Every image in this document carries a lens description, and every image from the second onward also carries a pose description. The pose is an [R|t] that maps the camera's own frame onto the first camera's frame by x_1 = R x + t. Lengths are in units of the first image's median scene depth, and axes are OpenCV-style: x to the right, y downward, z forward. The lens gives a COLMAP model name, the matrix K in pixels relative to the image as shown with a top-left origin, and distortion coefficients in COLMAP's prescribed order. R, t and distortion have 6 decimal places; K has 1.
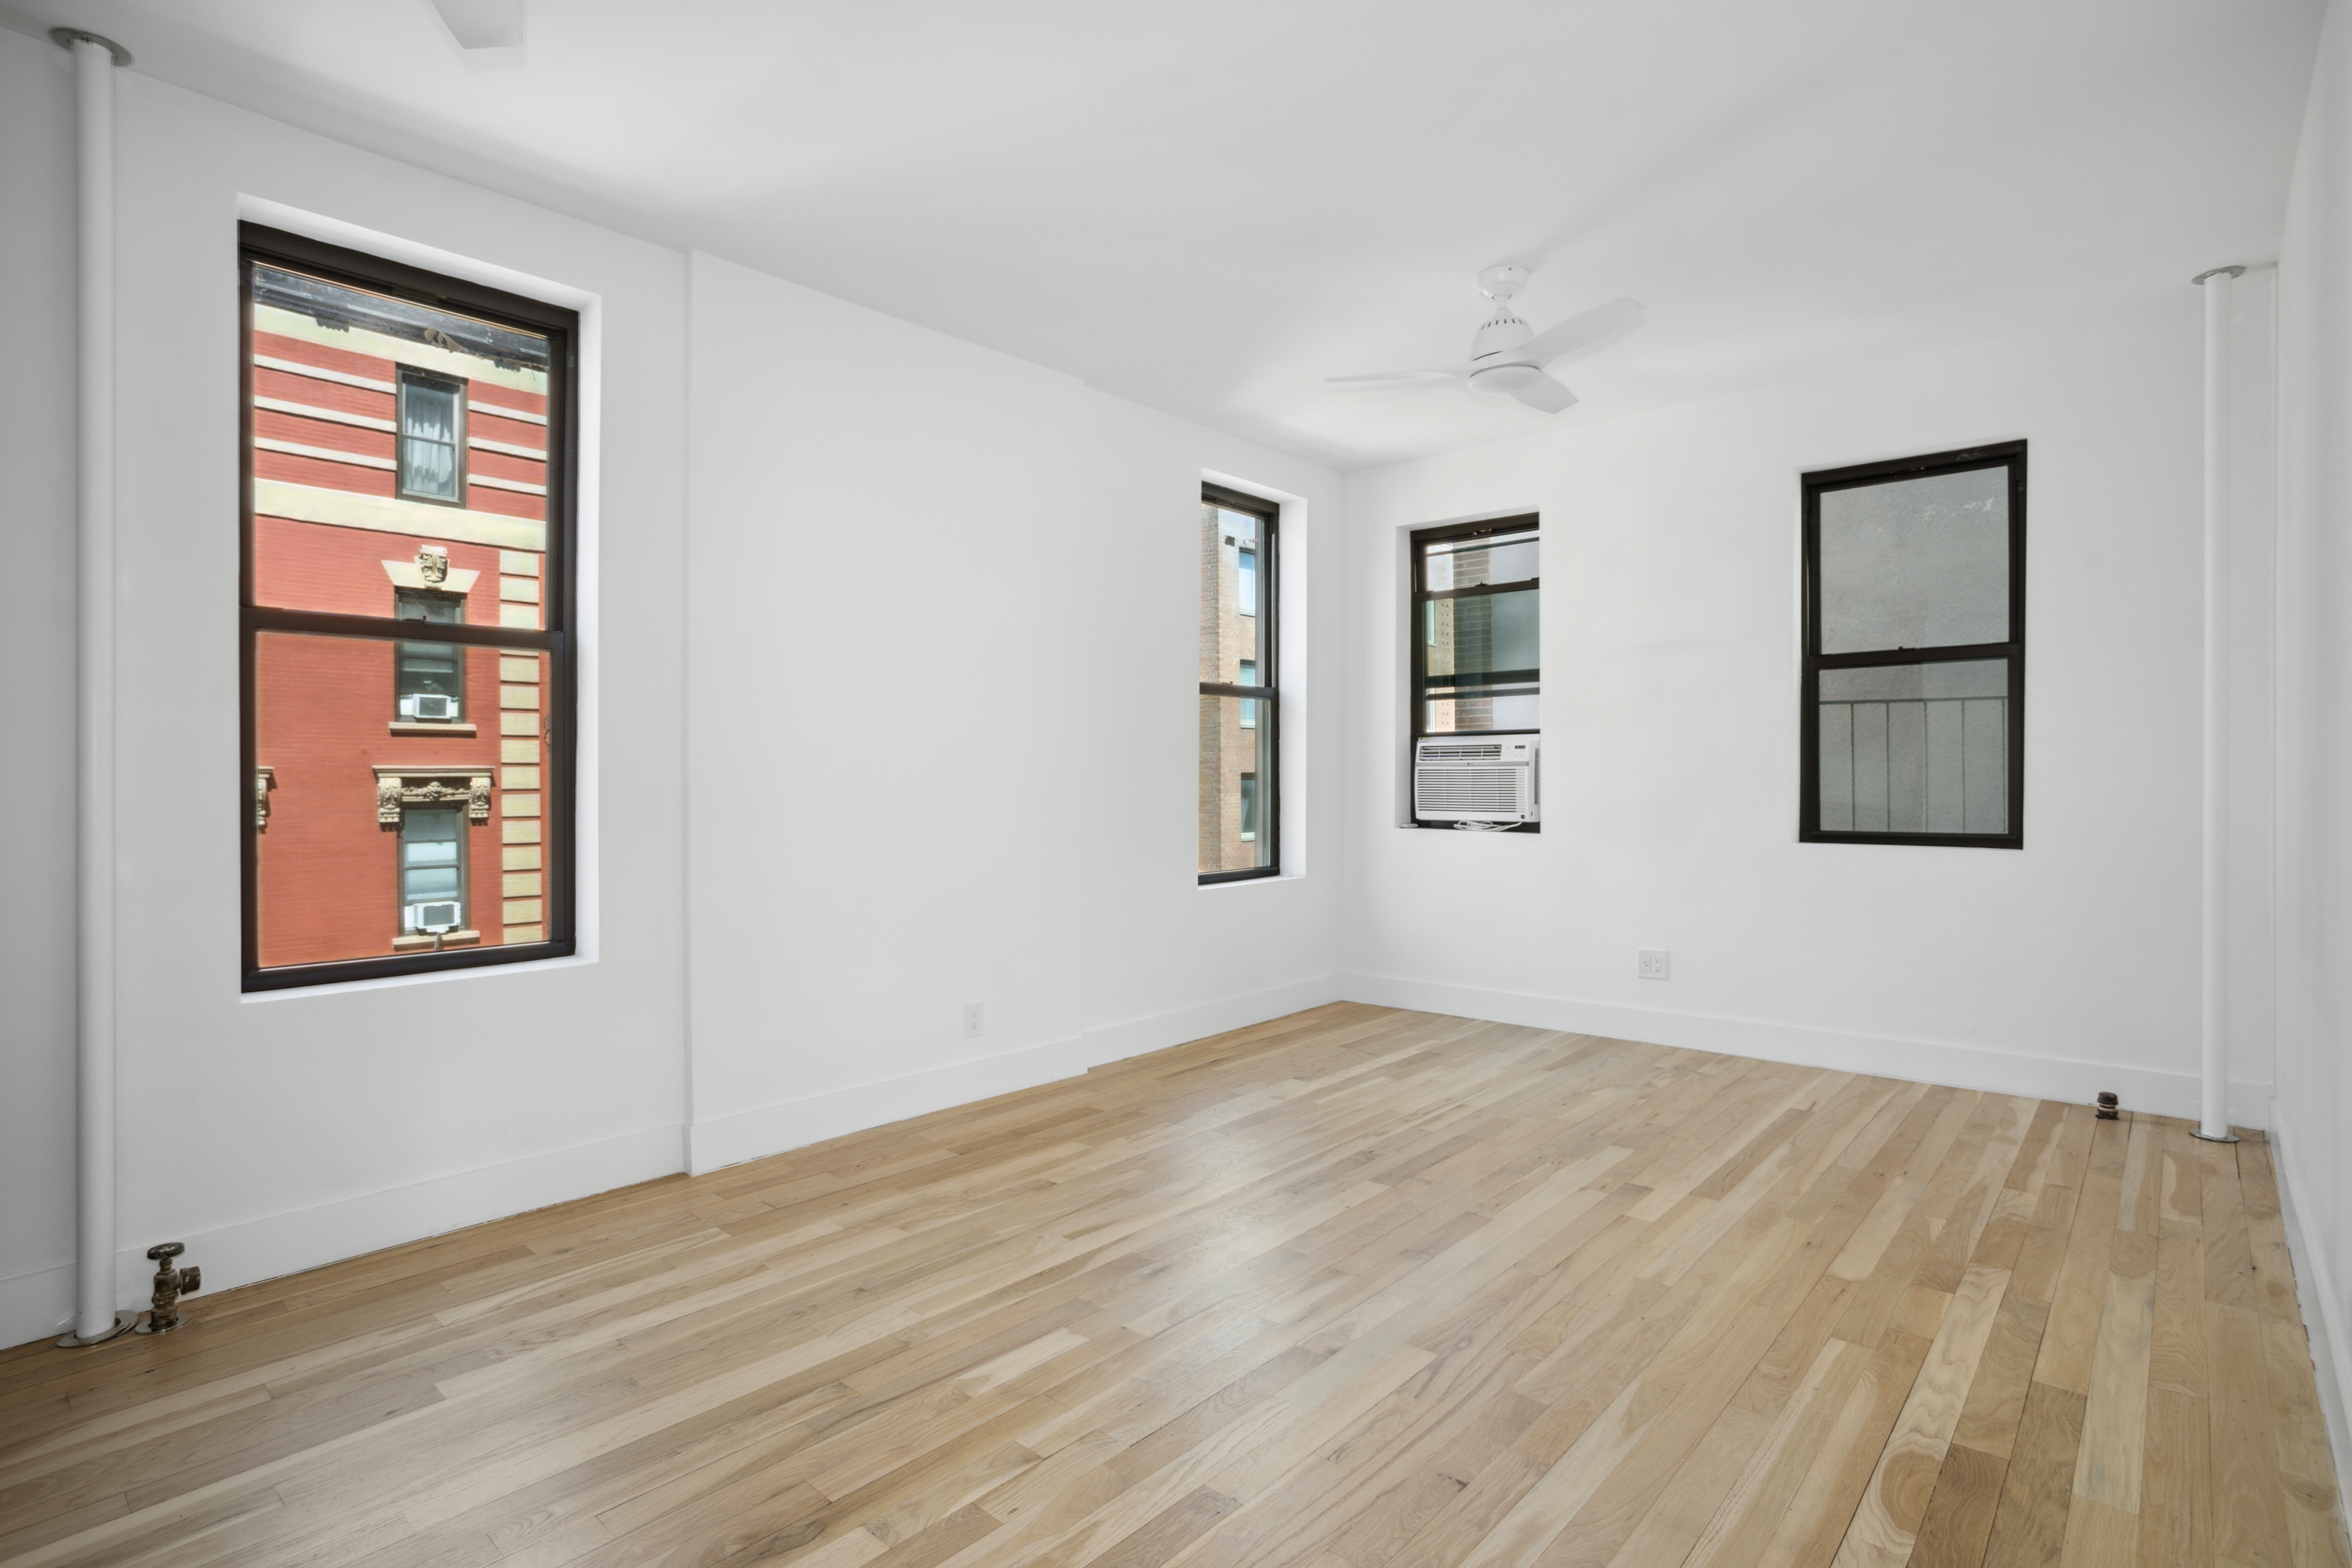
lens RADIAL K [[1163.8, 0, 1176.0], [0, 1163.8, 784.0], [0, 0, 1]] dist [-0.061940, 0.037190]
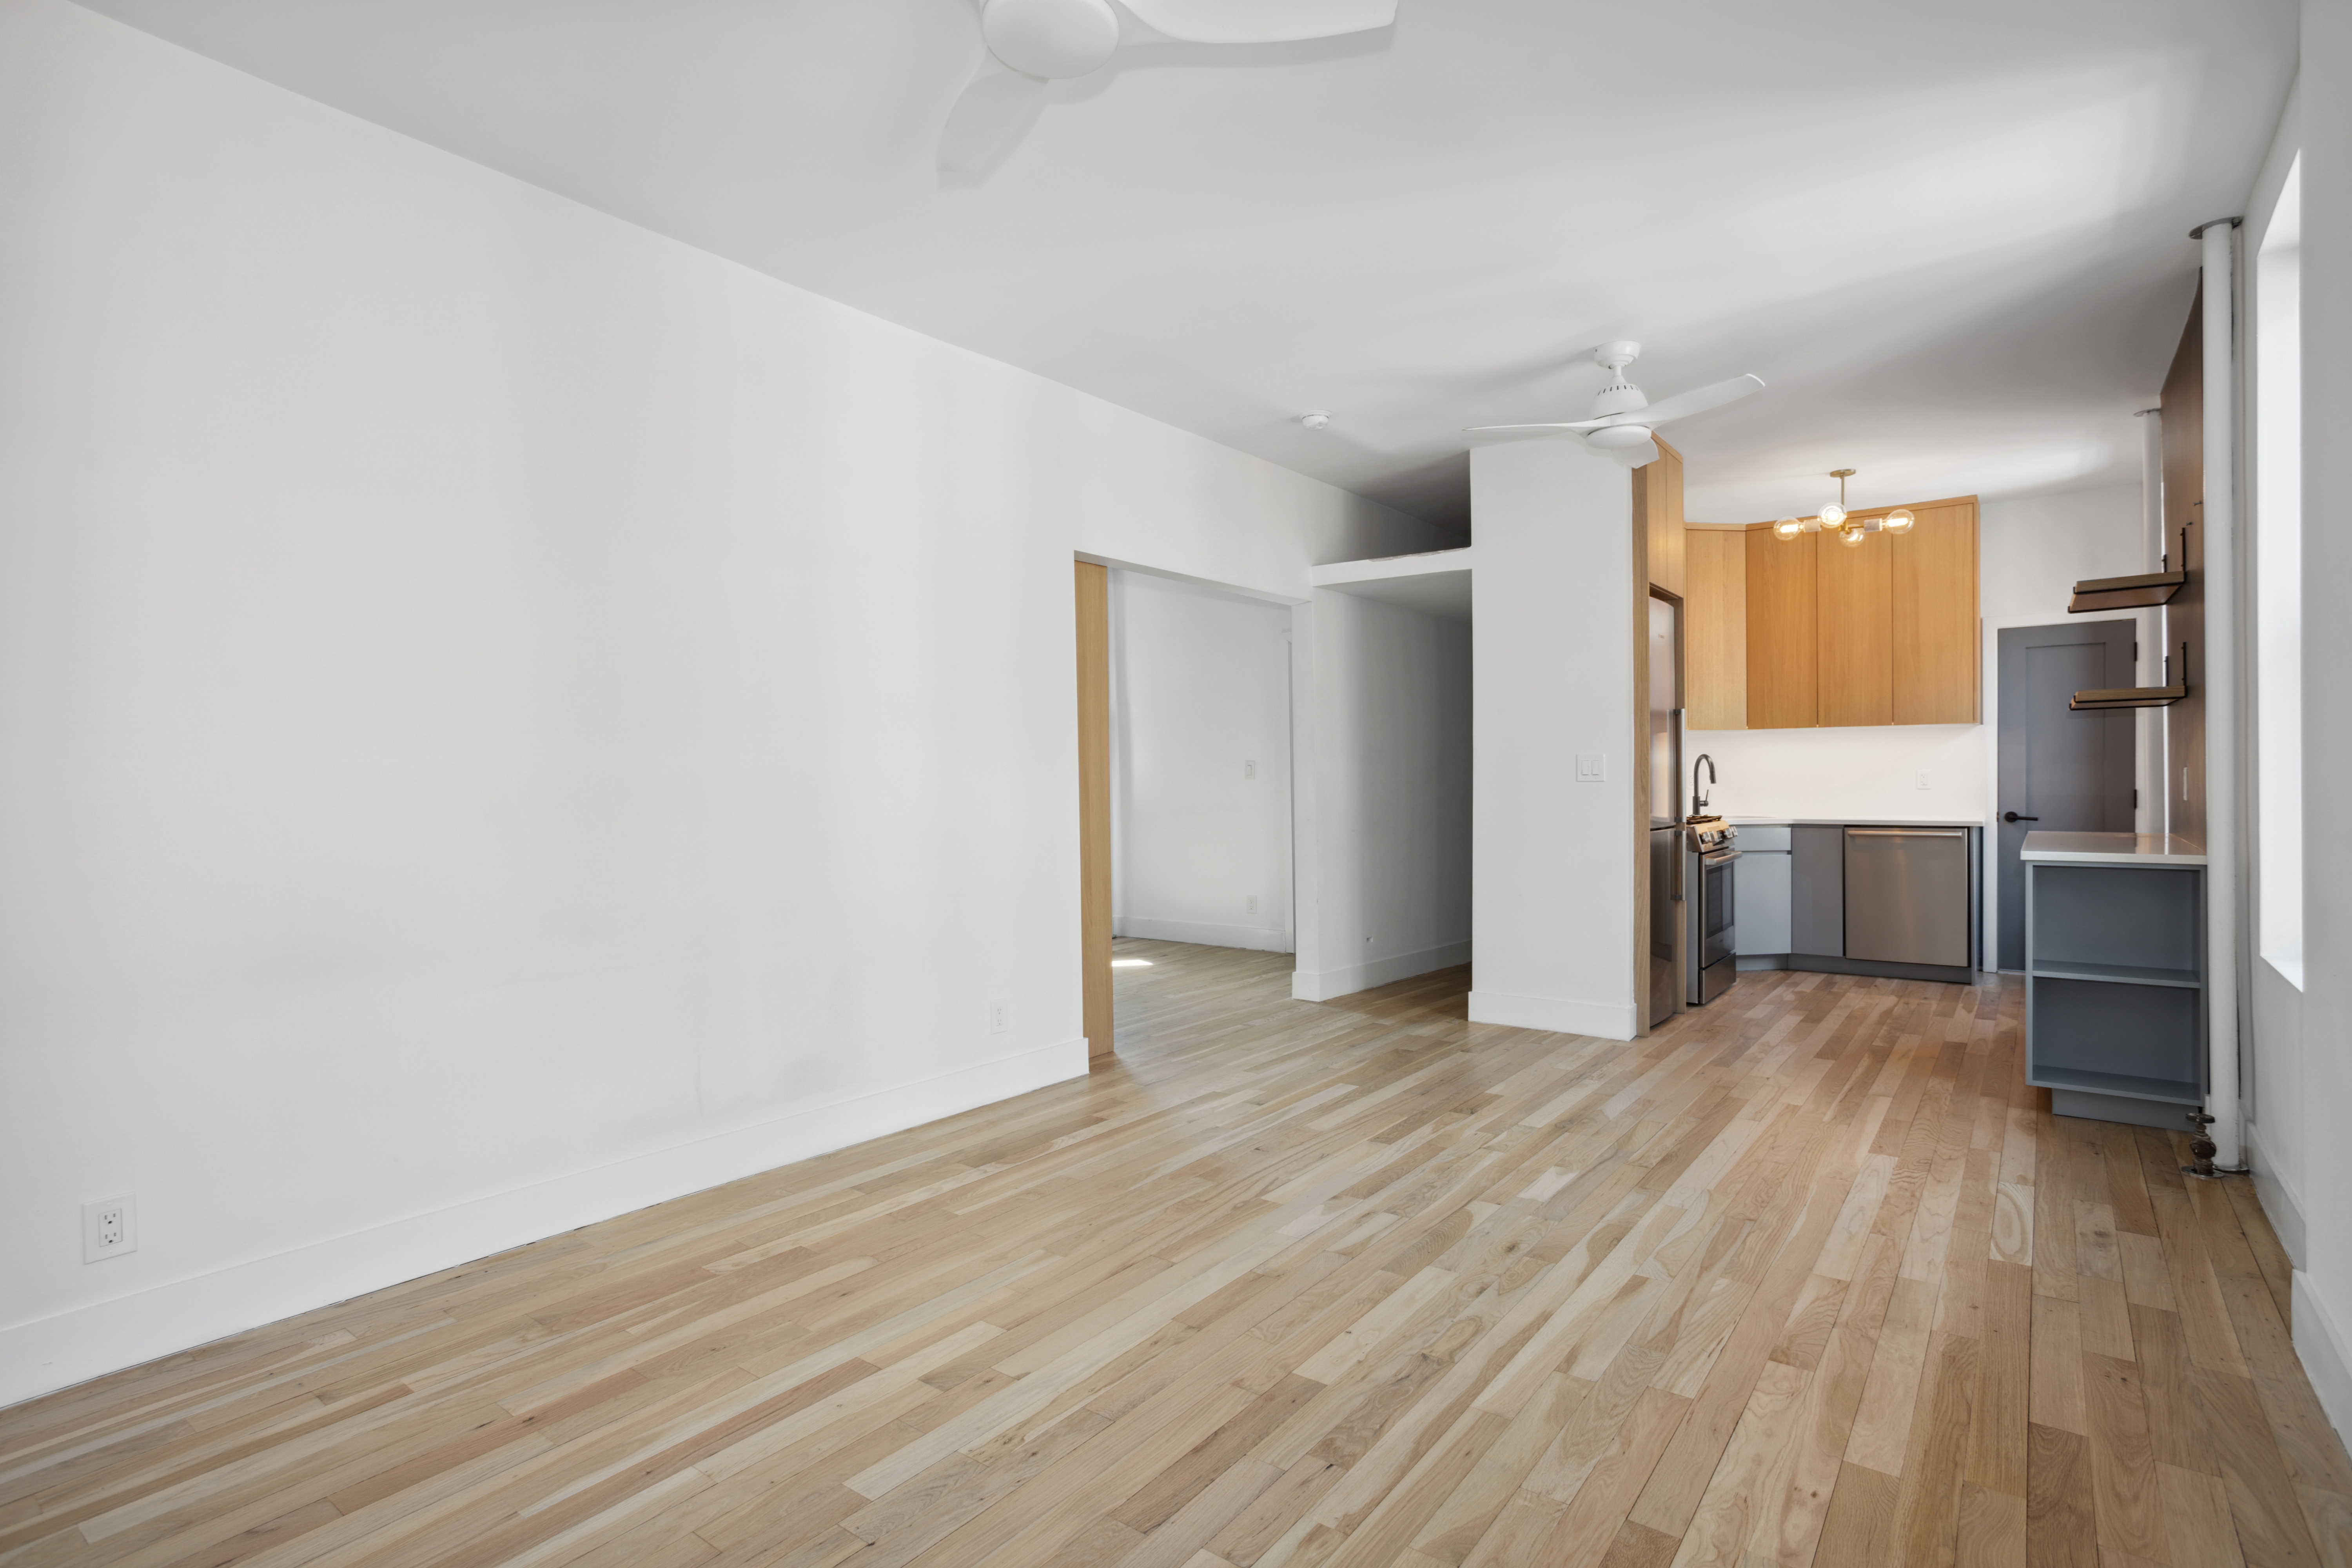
lens RADIAL K [[1142.3, 0, 1158.7], [0, 1142.3, 802.1], [0, 0, 1]] dist [-0.051728, 0.031339]
pose [[-0.997823, 0.022762, -0.061889, 0.289449], [0.021368, 0.999505, 0.023085, -0.010838], [0.062383, 0.021712, -0.997816, 1.601885]]
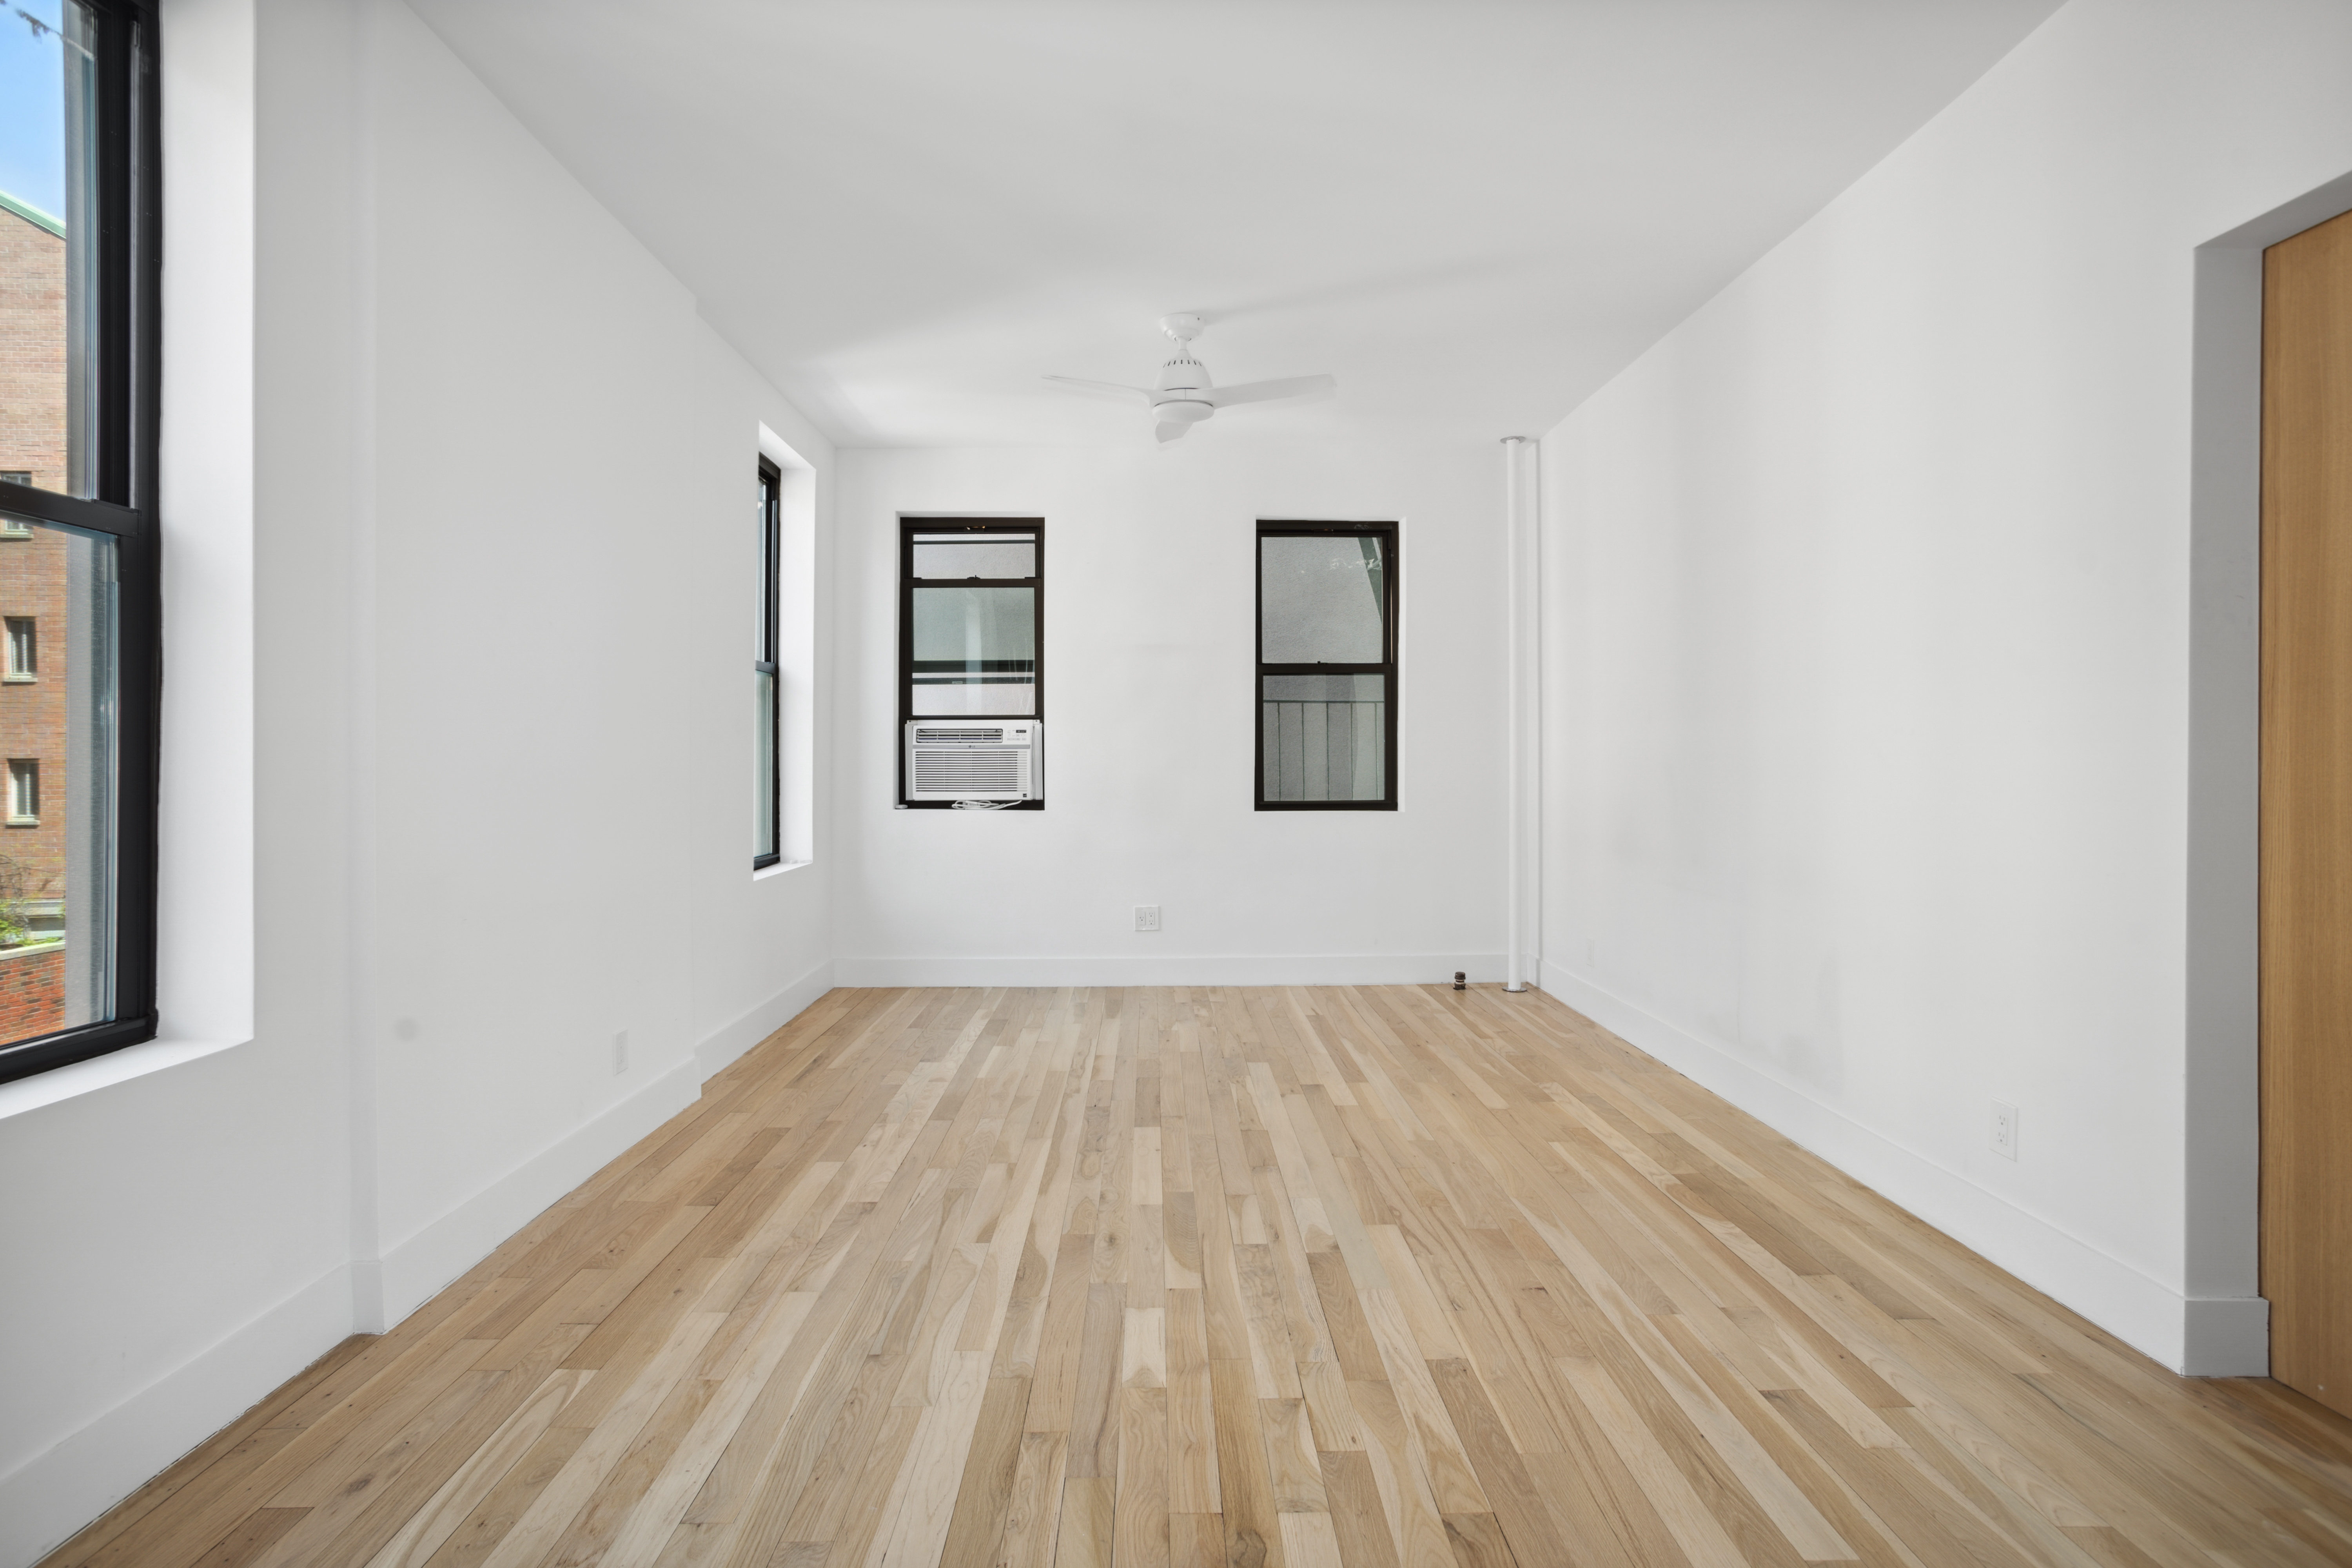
lens RADIAL K [[1139.7, 0, 1177.5], [0, 1139.7, 767.6], [0, 0, 1]] dist [-0.028903, 0.001276]
pose [[0.730055, -0.000899, 0.683387, -0.525213], [0.002411, 0.999996, -0.001259, 0.006086], [-0.683384, 0.002566, 0.730055, 0.184076]]
